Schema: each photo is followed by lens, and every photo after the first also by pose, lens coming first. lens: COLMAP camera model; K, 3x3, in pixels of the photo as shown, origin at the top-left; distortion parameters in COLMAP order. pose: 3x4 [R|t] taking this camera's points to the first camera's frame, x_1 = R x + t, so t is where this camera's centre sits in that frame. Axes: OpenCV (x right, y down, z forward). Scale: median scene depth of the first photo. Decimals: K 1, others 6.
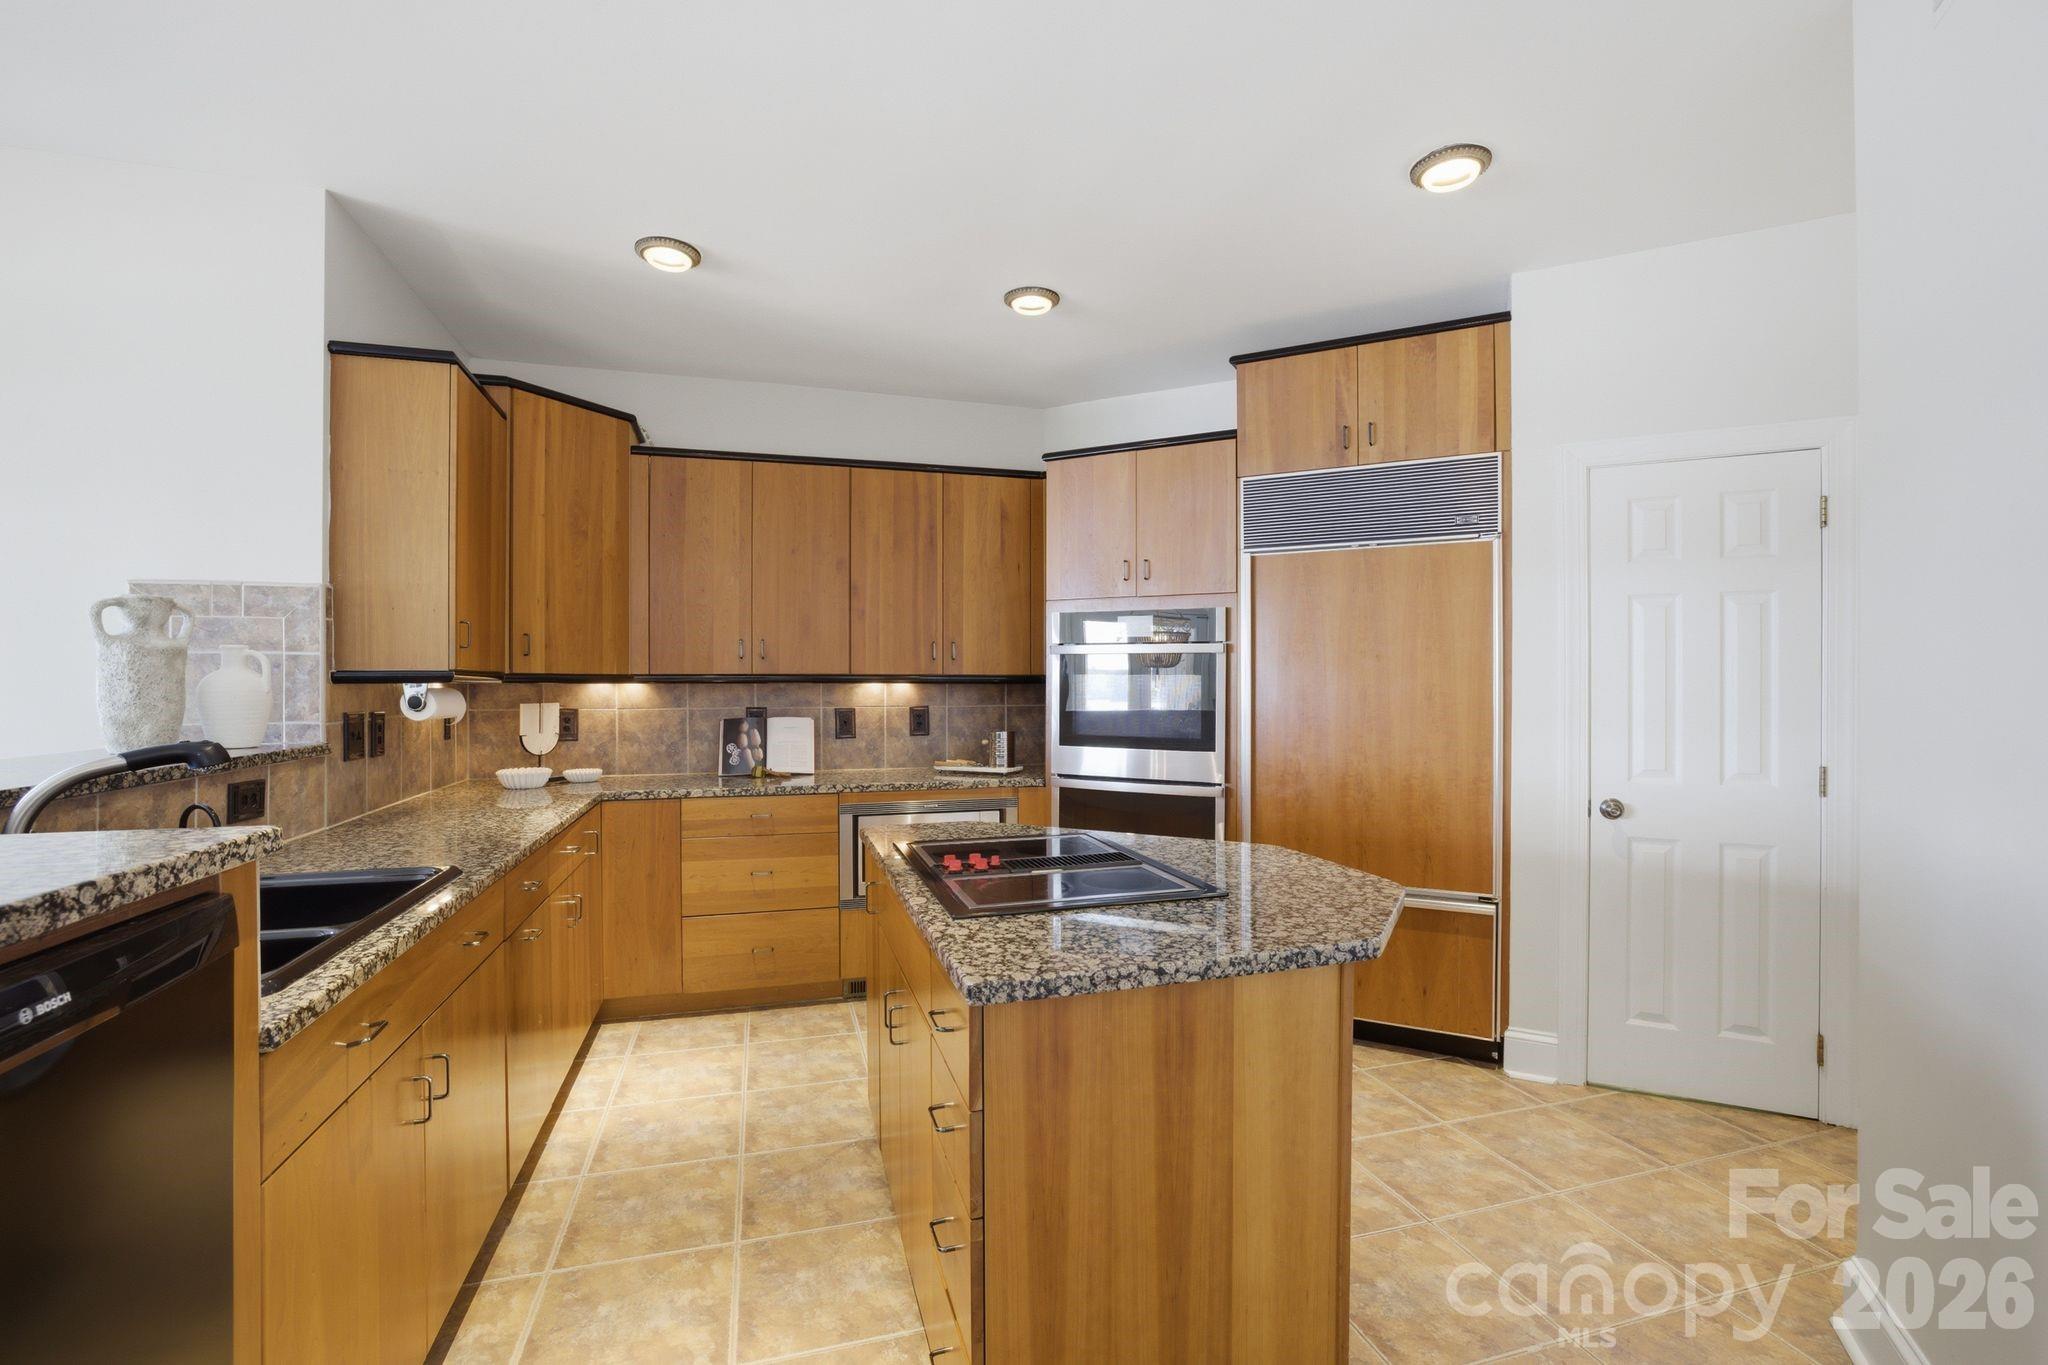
lens RADIAL K [[886.9, 0, 1024.5], [0, 886.9, 686.0], [0, 0, 1]] dist [-0.051969, 0.018359]
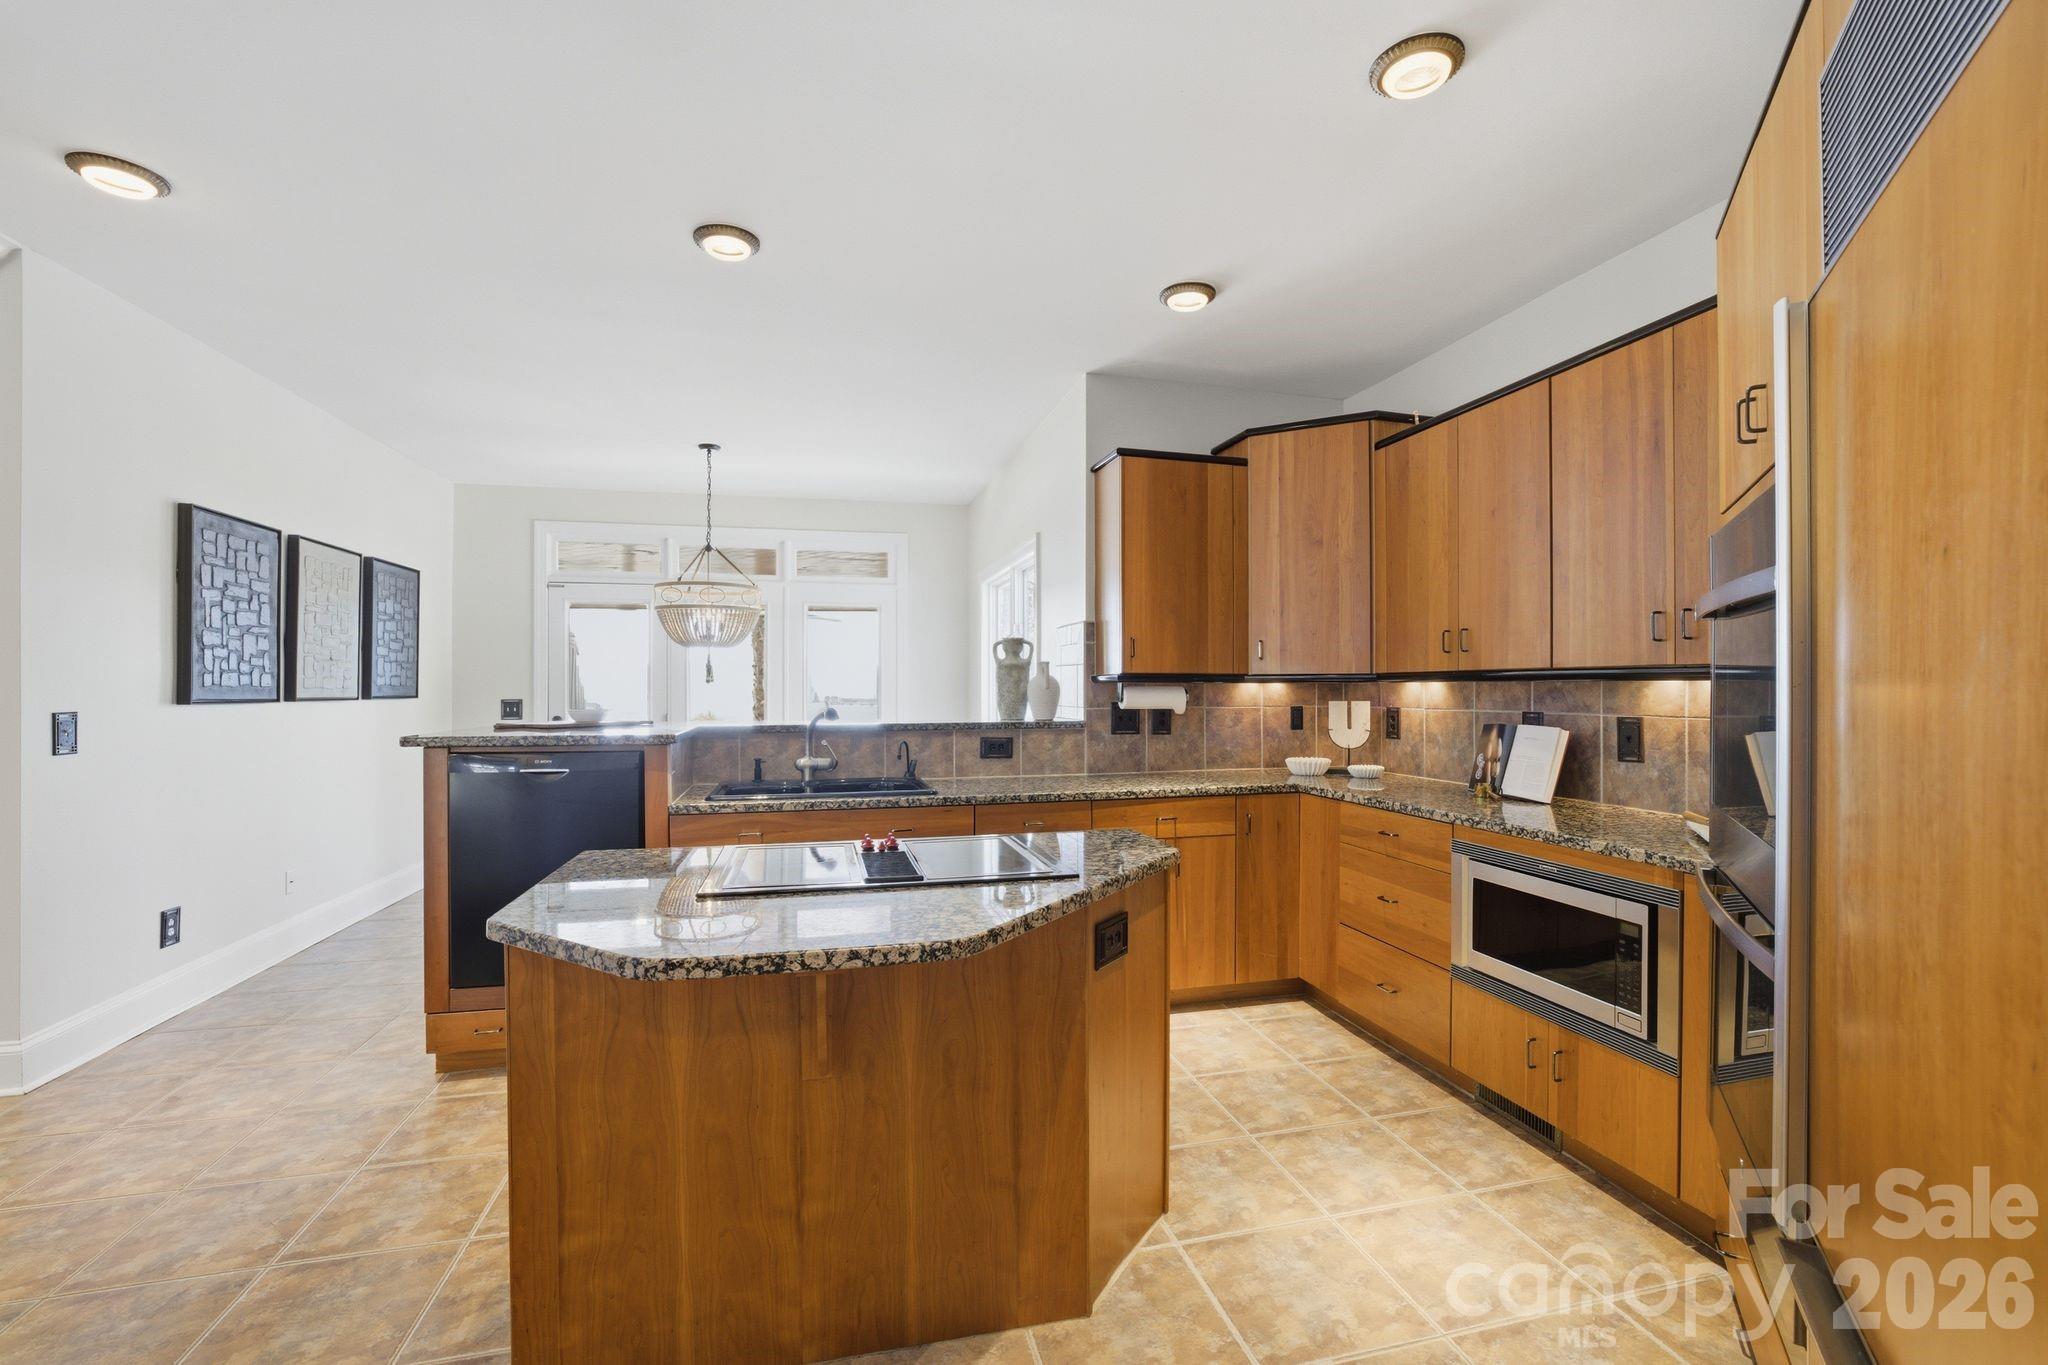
lens RADIAL K [[886.9, 0, 1024.5], [0, 886.9, 686.0], [0, 0, 1]] dist [-0.051969, 0.018359]
pose [[-0.048494, 0.000864, -0.998823, 0.582276], [-0.000880, 0.999999, 0.000908, 0.001016], [0.998823, 0.000923, -0.048493, 0.682313]]
